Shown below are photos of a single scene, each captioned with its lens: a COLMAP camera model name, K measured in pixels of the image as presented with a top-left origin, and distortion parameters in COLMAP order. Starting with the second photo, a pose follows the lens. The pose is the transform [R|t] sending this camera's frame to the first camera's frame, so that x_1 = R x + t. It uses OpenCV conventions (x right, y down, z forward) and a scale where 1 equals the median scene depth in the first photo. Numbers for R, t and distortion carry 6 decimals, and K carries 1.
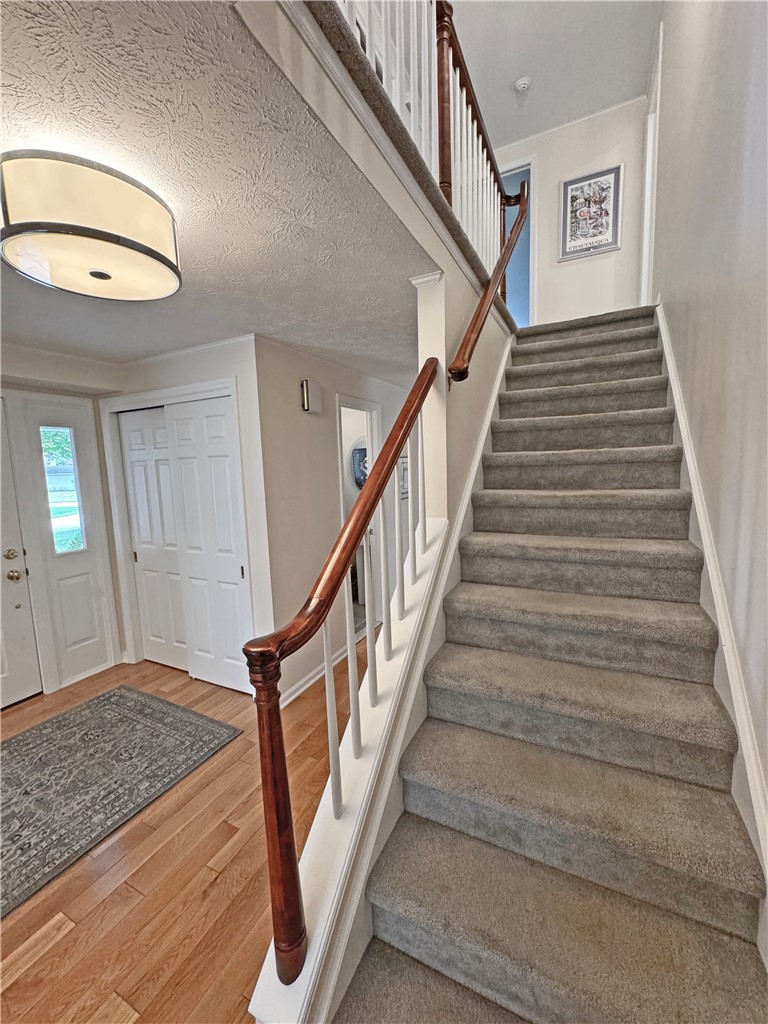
lens RADIAL K [[407.7, 0, 384.0], [0, 407.7, 512.0], [0, 0, 1]] dist [-0.001255, -0.000017]
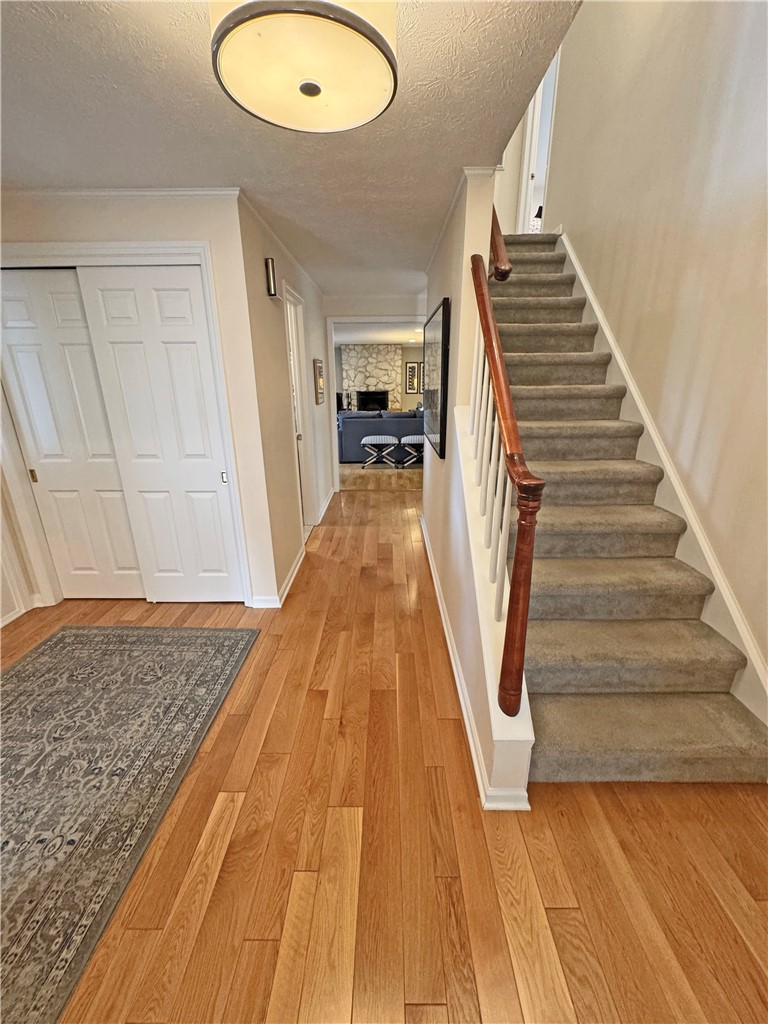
lens RADIAL K [[407.7, 0, 384.0], [0, 407.7, 512.0], [0, 0, 1]] dist [-0.001255, -0.000017]
pose [[0.898870, -0.111149, 0.423885, -0.498413], [0.026590, 0.979350, 0.200414, 0.057705], [-0.437408, -0.168875, 0.883264, 0.015363]]
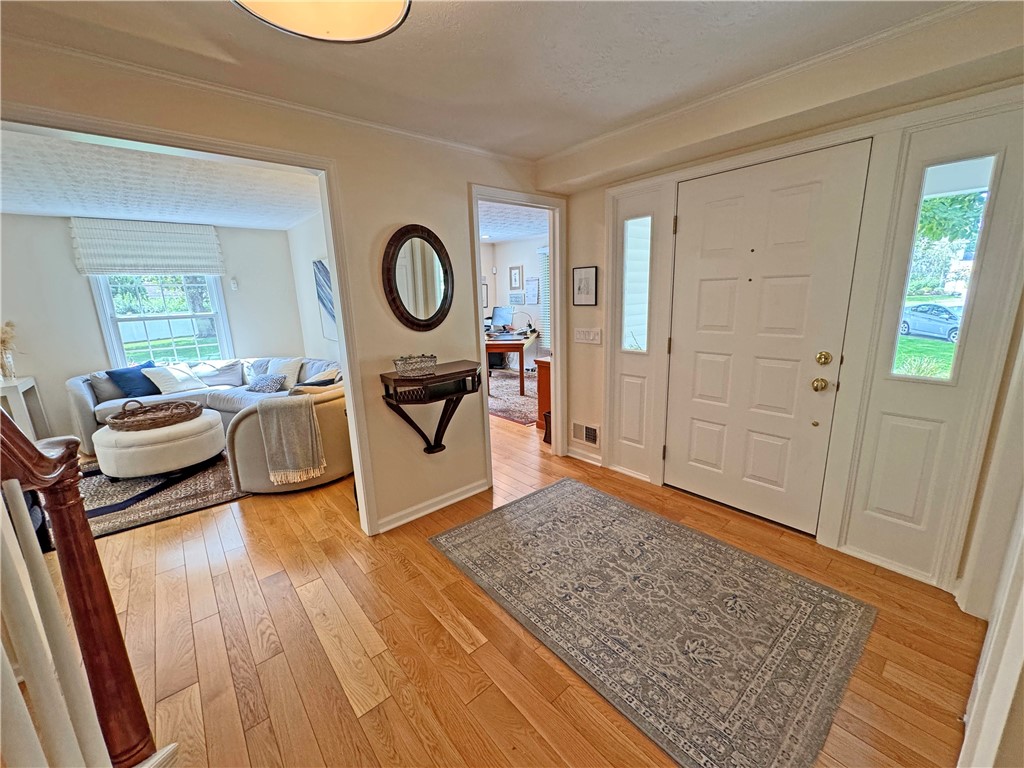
lens RADIAL K [[407.7, 0, 512.0], [0, 407.7, 384.0], [0, 0, 1]] dist [-0.001255, -0.000017]
pose [[-0.383395, 0.251287, -0.888742, 0.027680], [-0.059058, 0.953636, 0.295112, -0.053661], [0.921694, 0.165632, -0.350779, 0.865892]]
